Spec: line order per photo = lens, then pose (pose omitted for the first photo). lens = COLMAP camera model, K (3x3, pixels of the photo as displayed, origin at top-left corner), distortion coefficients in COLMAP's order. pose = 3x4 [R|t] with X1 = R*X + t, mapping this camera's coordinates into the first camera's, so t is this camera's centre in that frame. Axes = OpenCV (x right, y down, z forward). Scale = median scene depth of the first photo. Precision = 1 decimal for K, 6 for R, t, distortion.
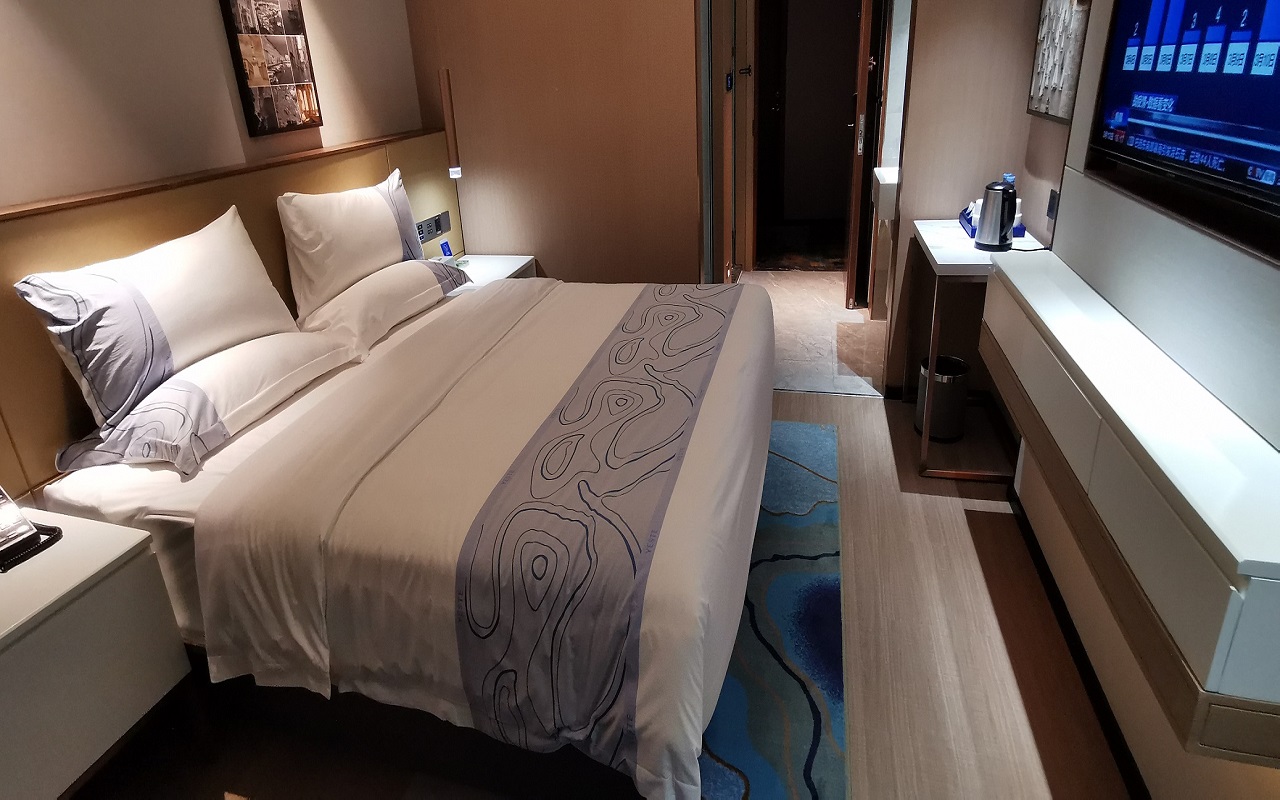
lens RADIAL K [[804.5, 0, 599.0], [0, 804.5, 404.6], [0, 0, 1]] dist [-0.002990, 0.002694]
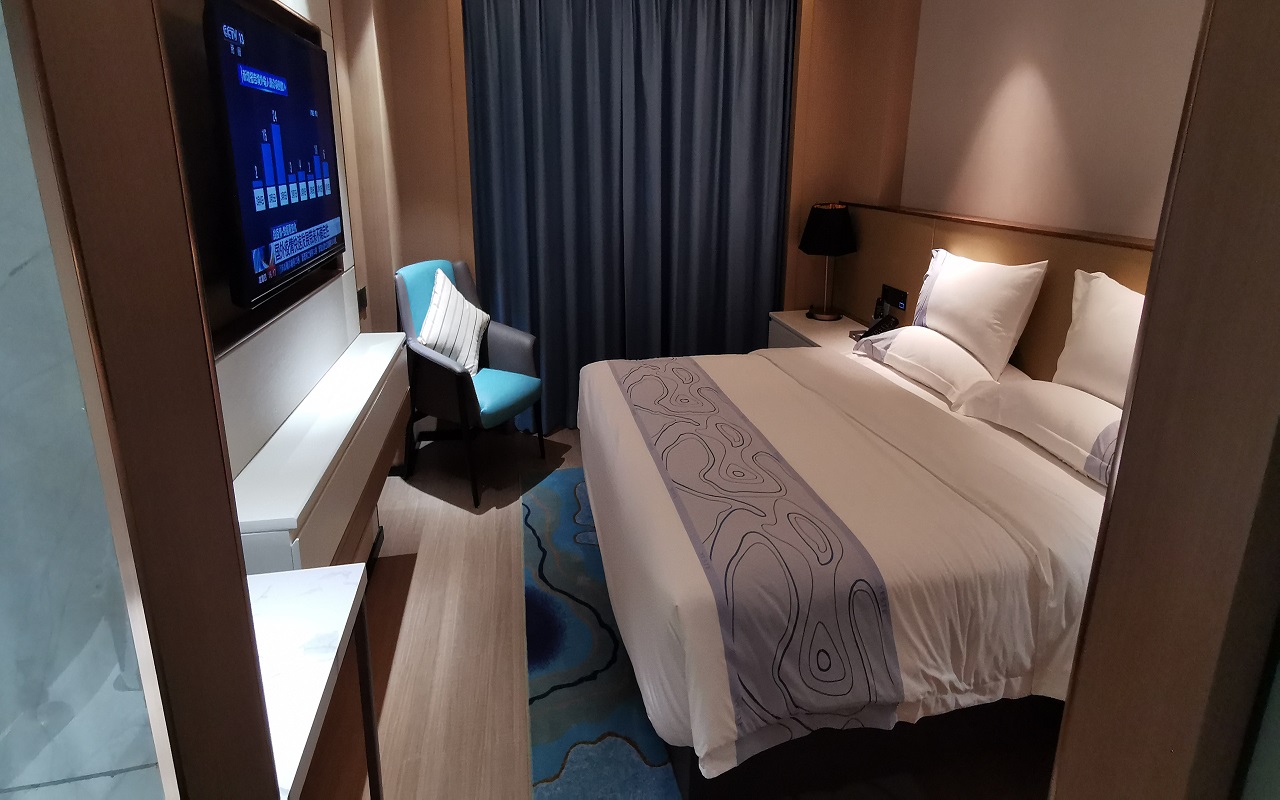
lens RADIAL K [[804.5, 0, 599.0], [0, 804.5, 404.6], [0, 0, 1]] dist [-0.002990, 0.002694]
pose [[-0.934738, 0.167954, -0.313139, 0.525090], [-0.077704, 0.763303, 0.641351, -0.765457], [0.346737, 0.623827, -0.700438, 1.686302]]
